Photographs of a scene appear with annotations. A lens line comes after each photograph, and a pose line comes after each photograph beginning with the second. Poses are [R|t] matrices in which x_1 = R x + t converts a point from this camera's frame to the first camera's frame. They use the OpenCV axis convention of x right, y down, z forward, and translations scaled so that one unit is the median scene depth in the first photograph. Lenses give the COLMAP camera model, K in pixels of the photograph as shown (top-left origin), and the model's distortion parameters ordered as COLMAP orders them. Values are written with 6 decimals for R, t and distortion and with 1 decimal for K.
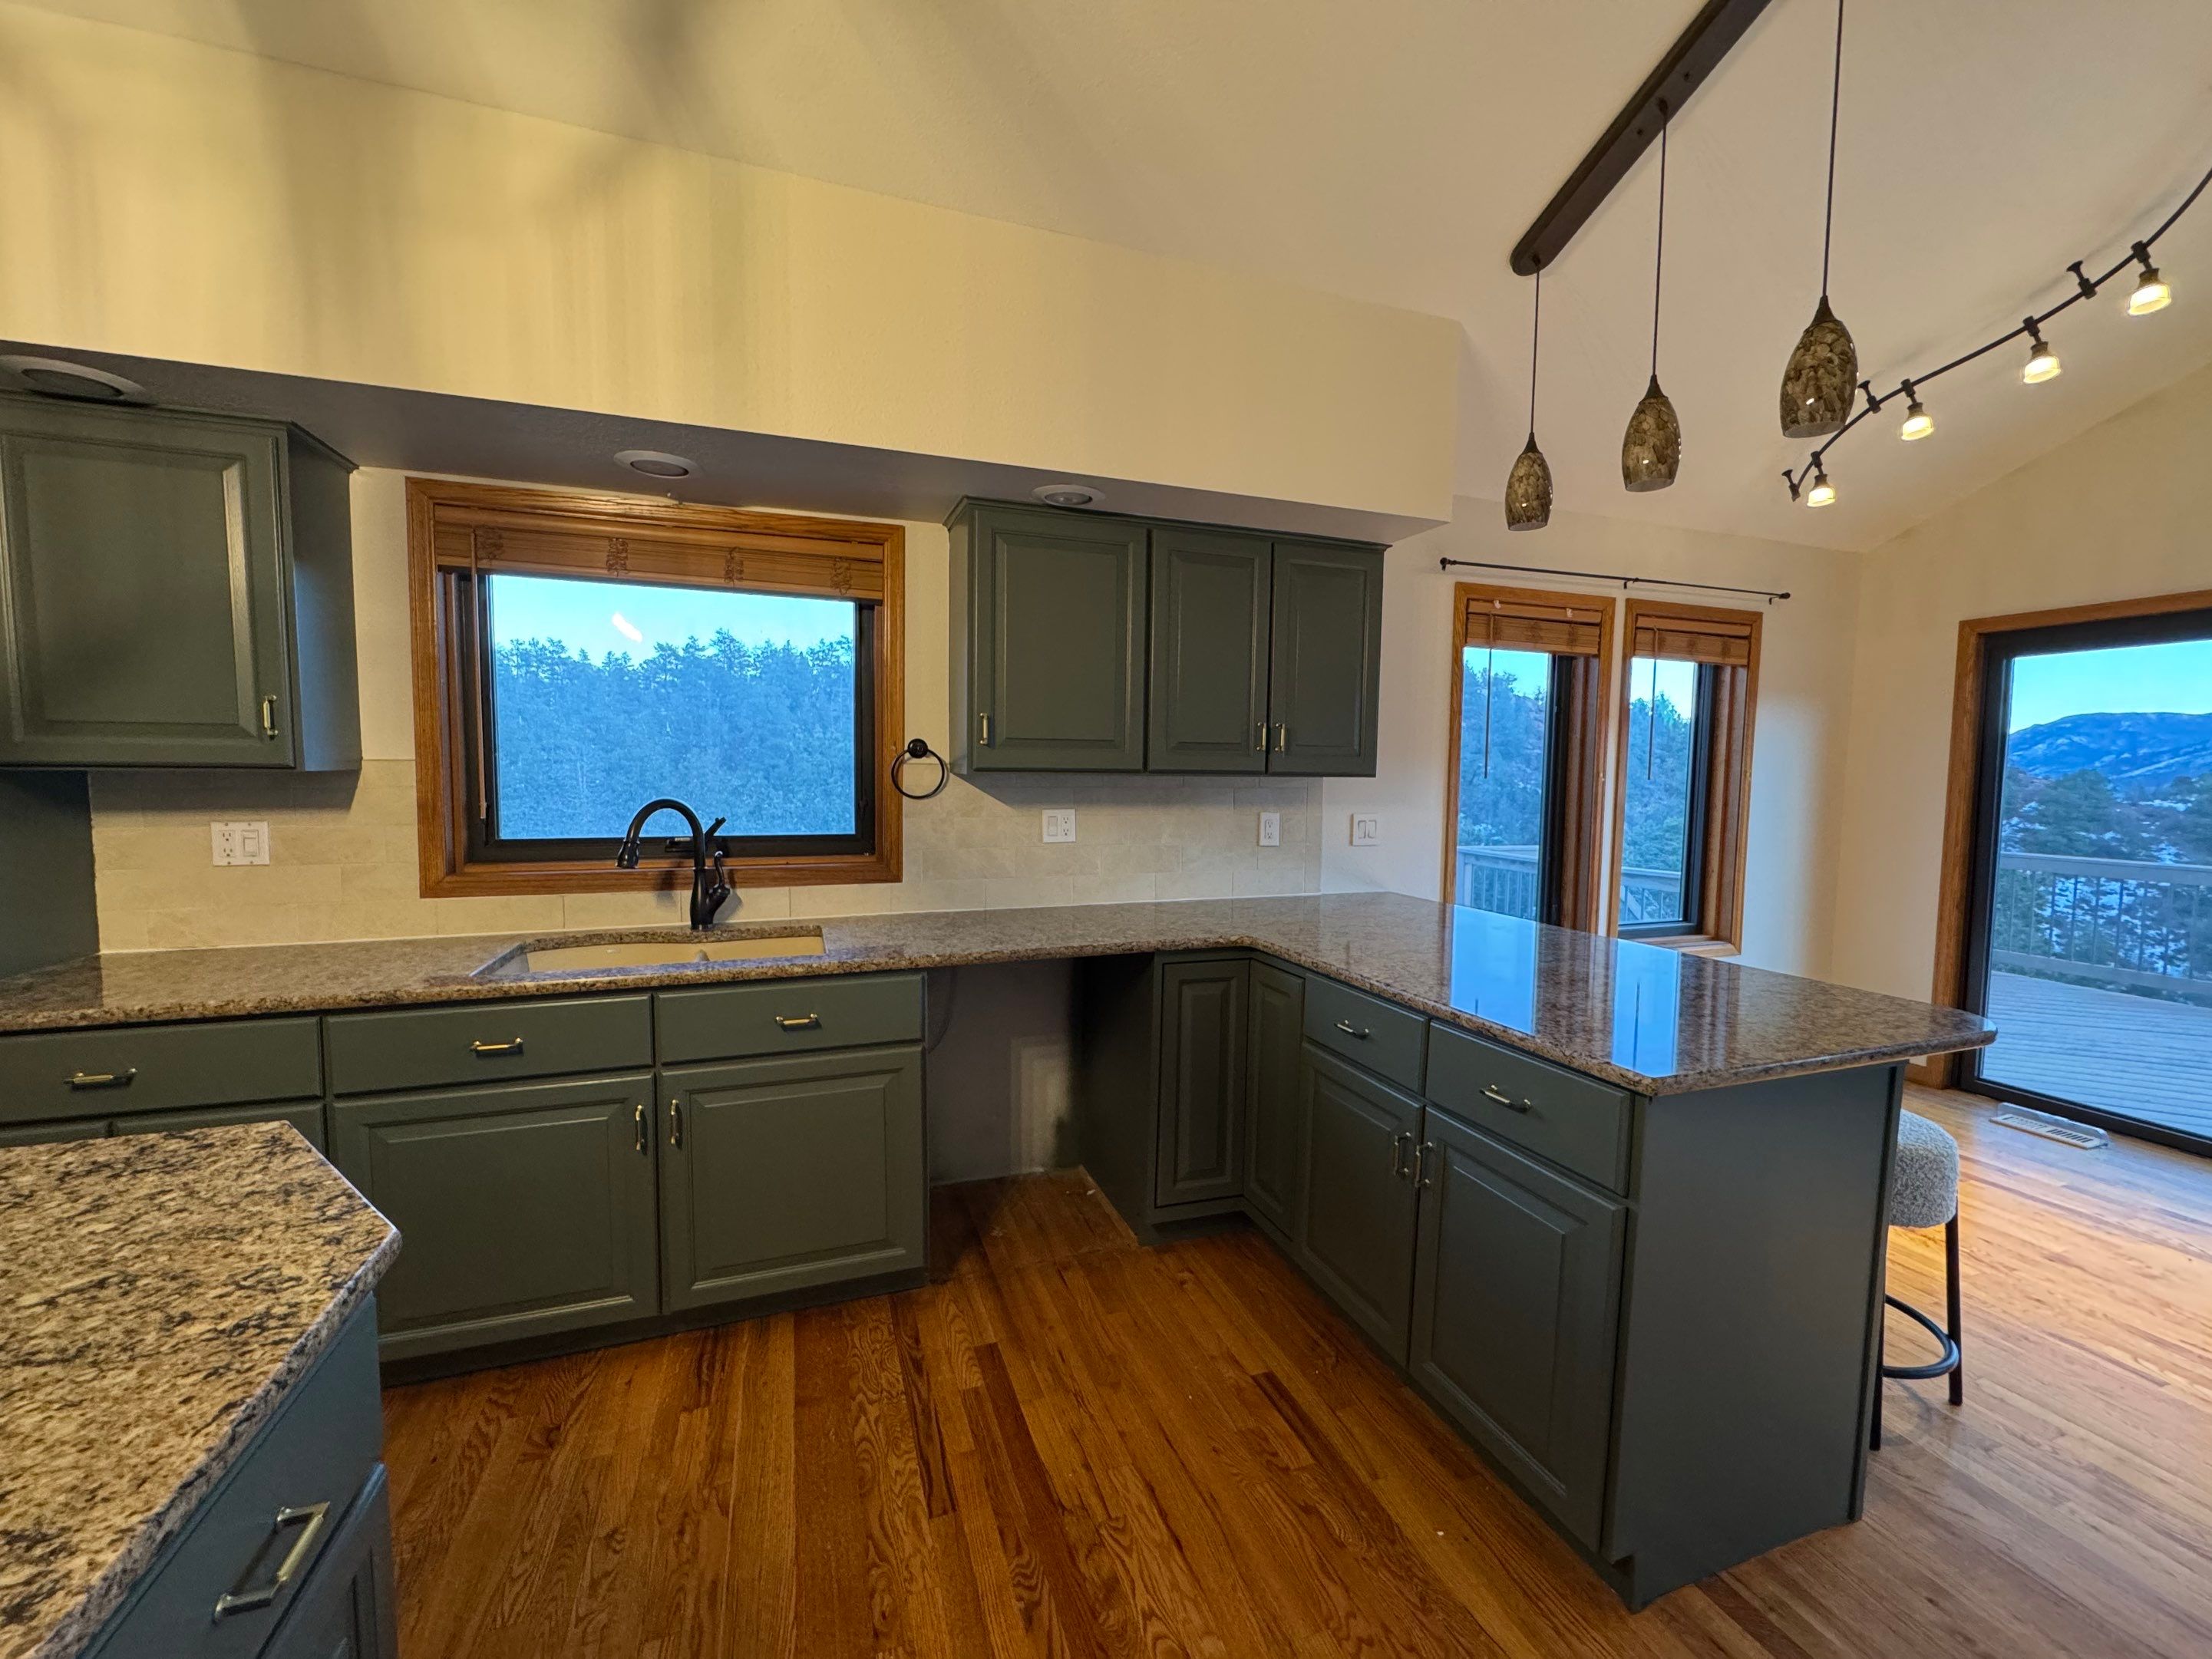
lens RADIAL K [[880.2, 0, 1103.0], [0, 880.2, 828.1], [0, 0, 1]] dist [-0.004966, 0.000750]
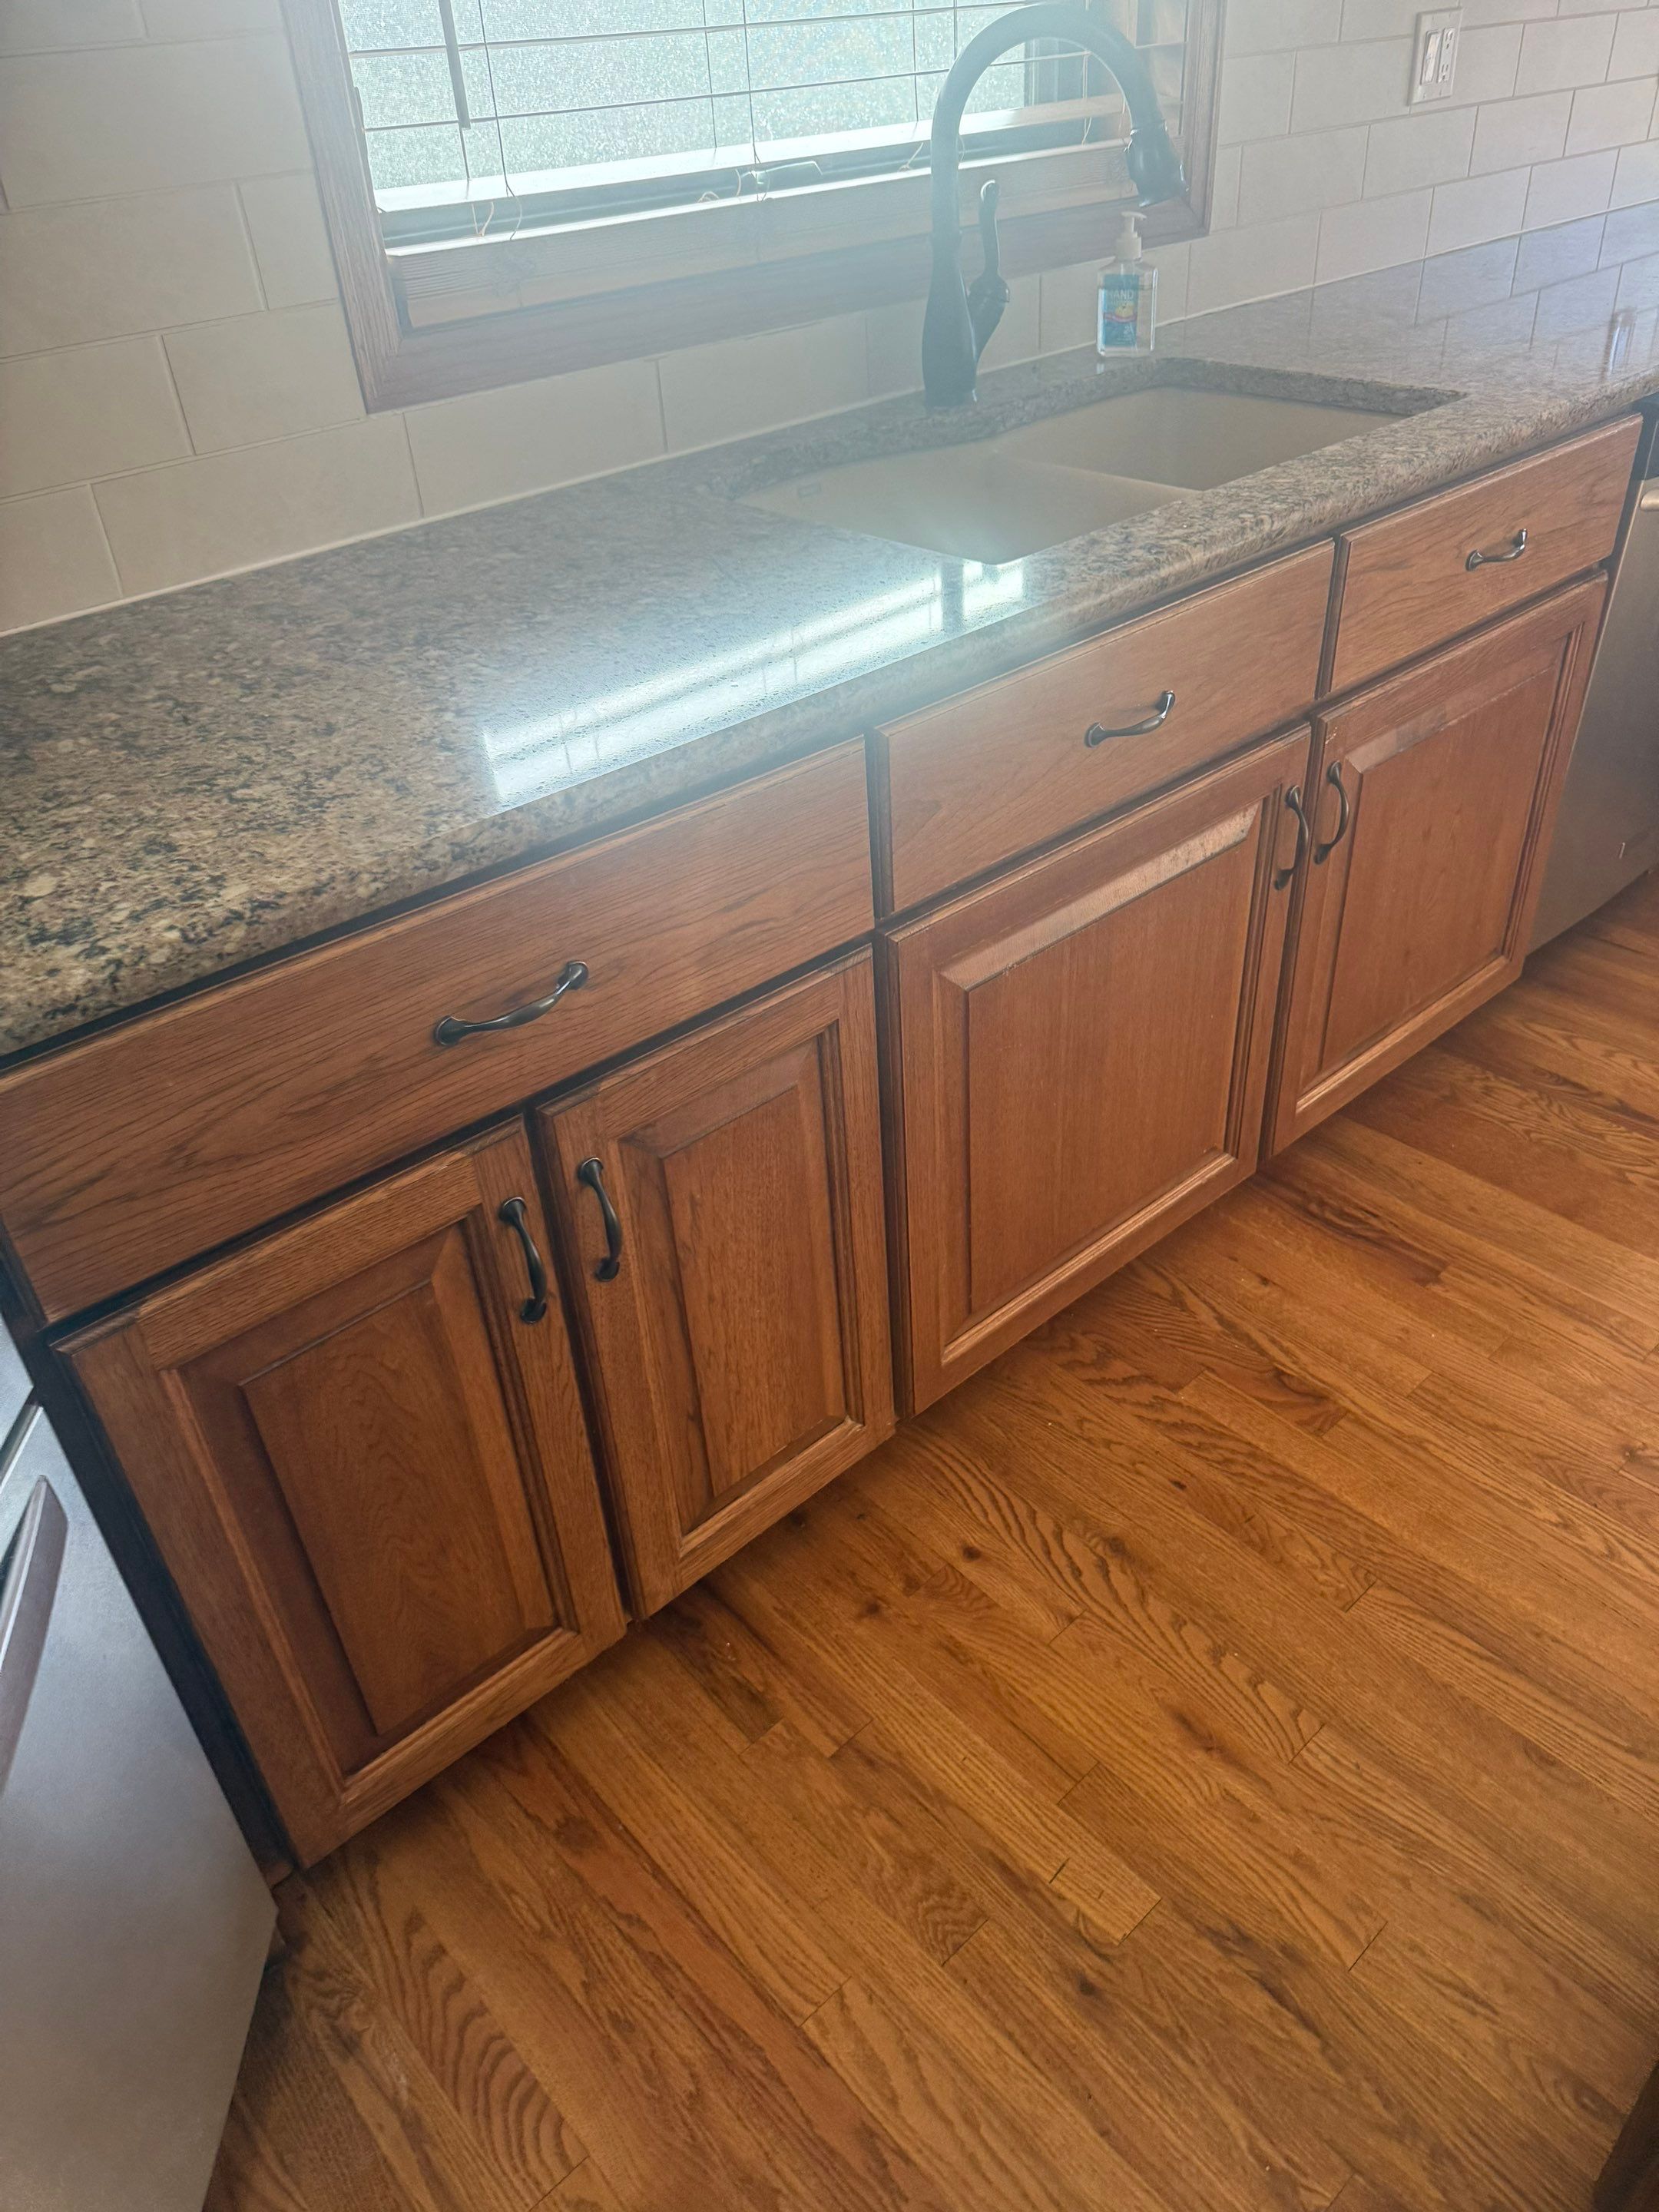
lens RADIAL K [[1563.7, 0, 837.3], [0, 1563.7, 1104.8], [0, 0, 1]] dist [0.026232, -0.032861]
pose [[0.922266, -0.269211, 0.277400, -0.922478], [0.088573, 0.845700, 0.526257, 0.004726], [-0.376271, -0.460779, 0.803805, 0.336520]]
